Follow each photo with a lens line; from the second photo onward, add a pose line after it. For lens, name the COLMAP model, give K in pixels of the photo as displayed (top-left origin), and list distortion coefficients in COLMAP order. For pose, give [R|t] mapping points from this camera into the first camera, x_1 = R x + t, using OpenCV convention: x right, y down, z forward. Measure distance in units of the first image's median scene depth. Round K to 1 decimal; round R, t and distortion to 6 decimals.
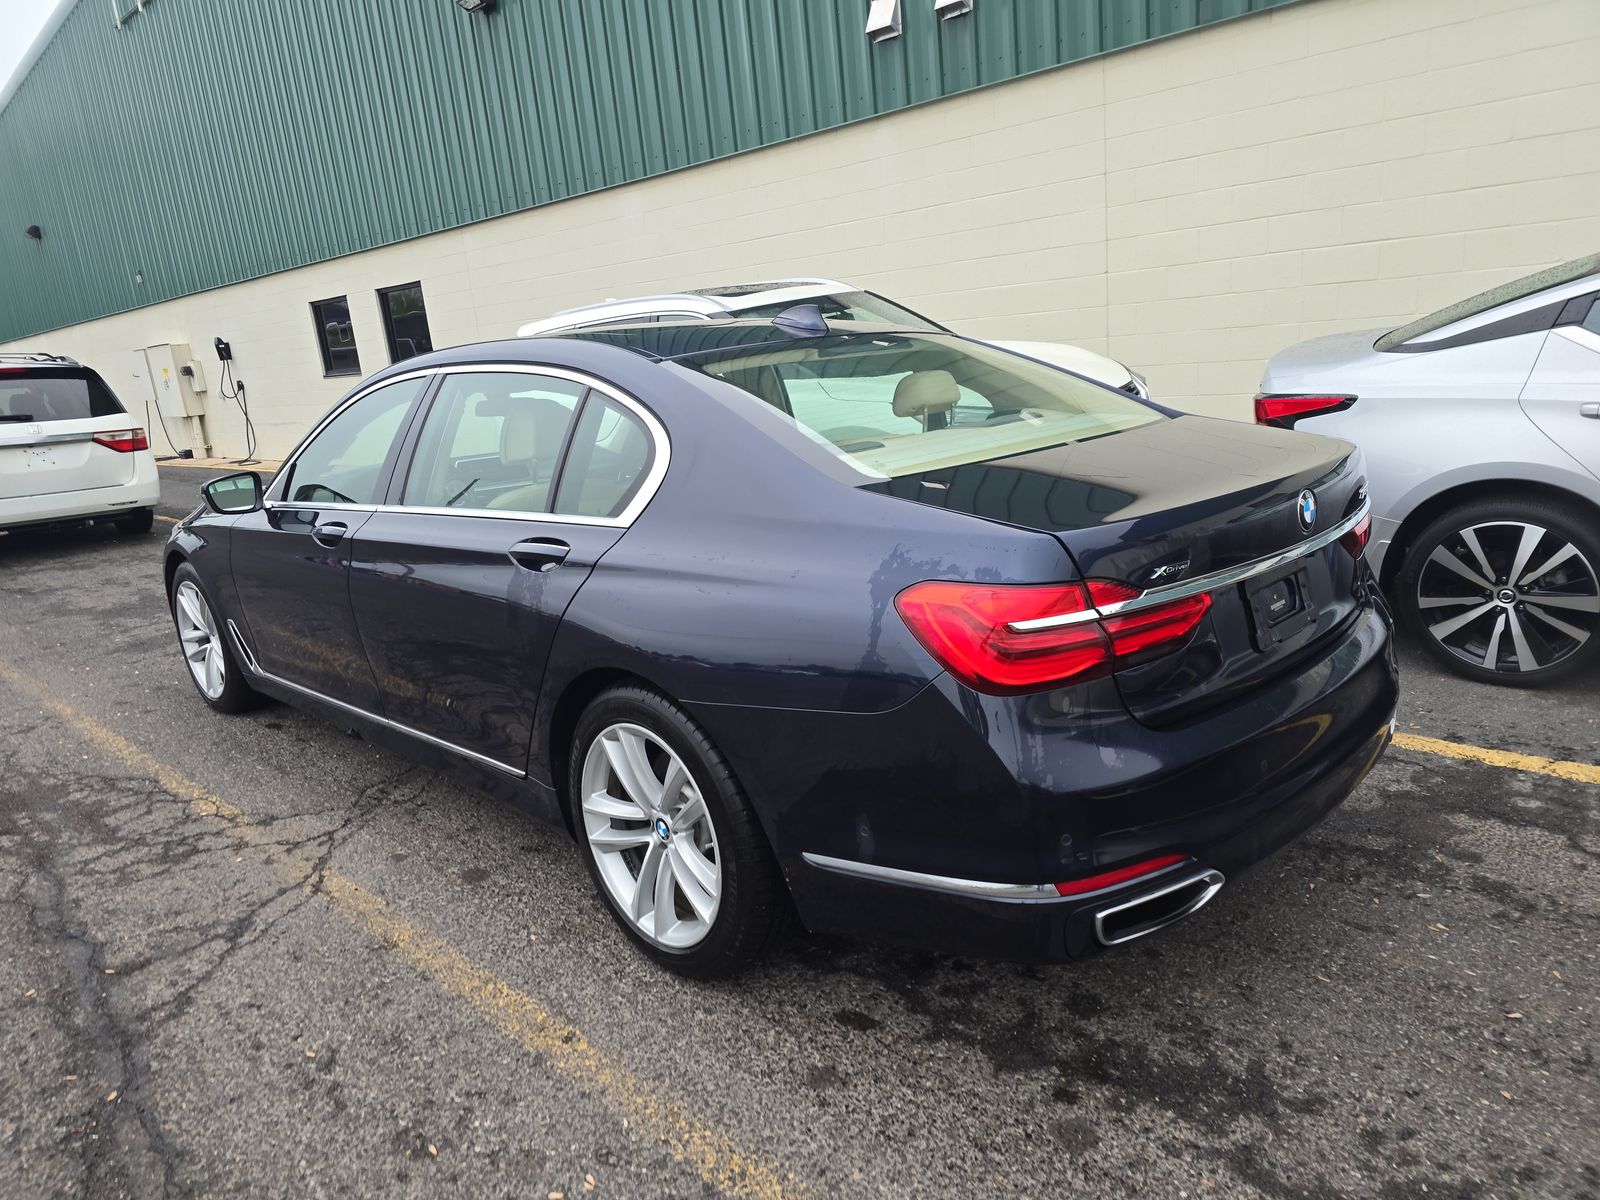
lens RADIAL K [[1092.7, 0, 792.8], [0, 1092.7, 602.8], [0, 0, 1]] dist [0.043898, -0.046150]
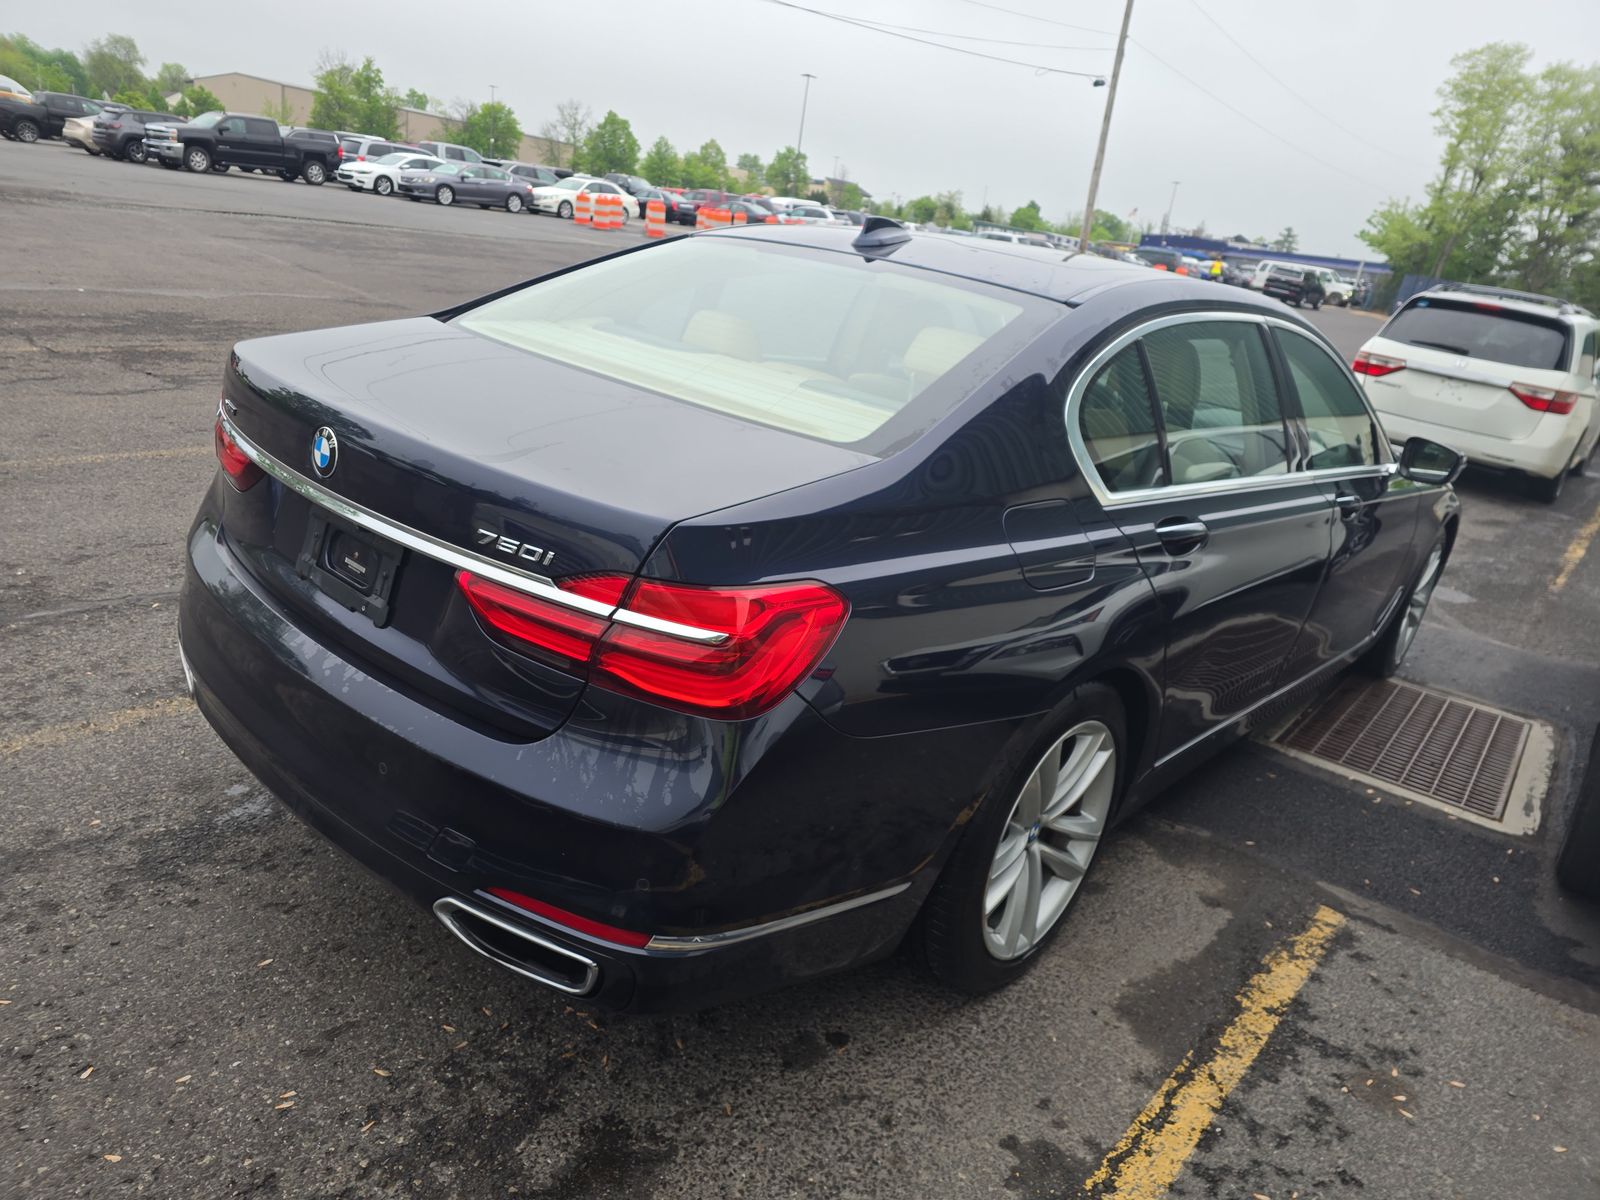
lens RADIAL K [[1092.7, 0, 792.8], [0, 1092.7, 602.8], [0, 0, 1]] dist [0.043898, -0.046150]
pose [[0.048195, 0.404823, -0.913124, 0.978266], [-0.375880, 0.854336, 0.358921, -0.315647], [0.925414, 0.325927, 0.193340, 0.922806]]
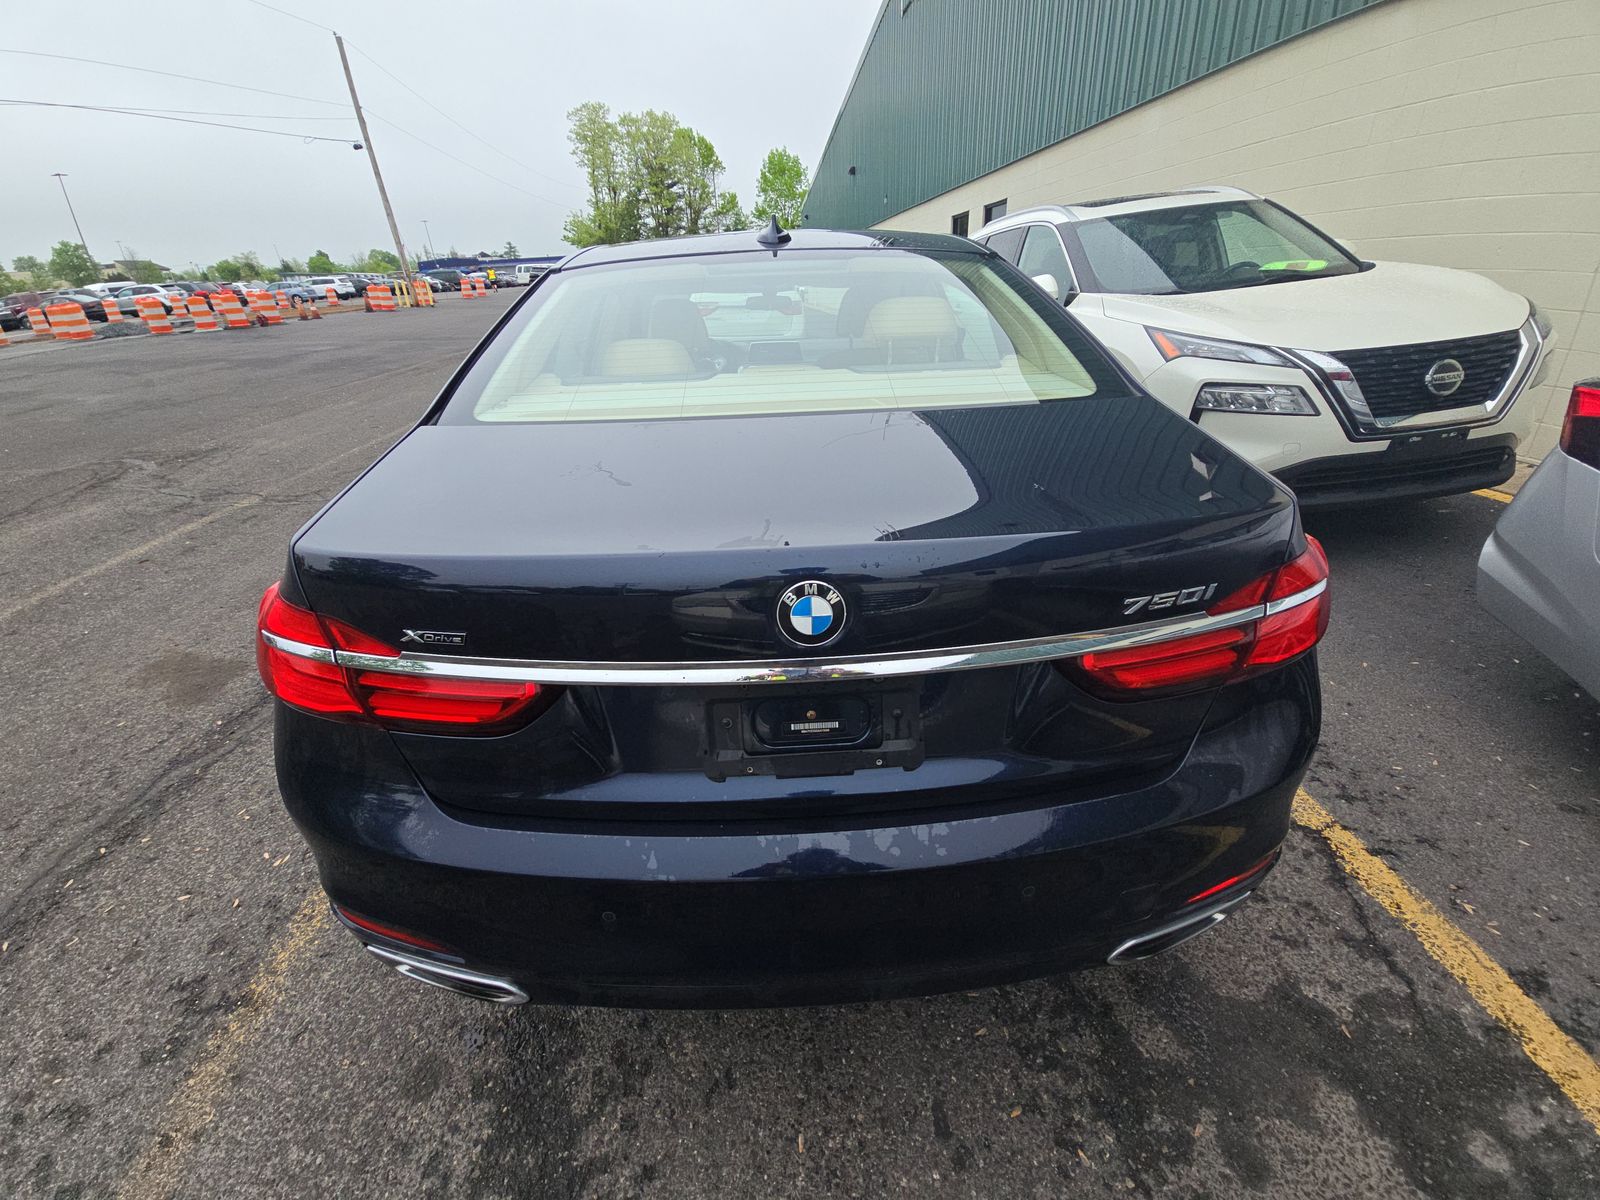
lens RADIAL K [[641.2, 0, 805.0], [0, 641.2, 614.1], [0, 0, 1]] dist [0.031360, -0.020560]
pose [[0.741522, 0.354119, -0.569864, 0.505591], [-0.180843, 0.923423, 0.338506, -0.151609], [0.646097, -0.147954, 0.748778, 0.572856]]
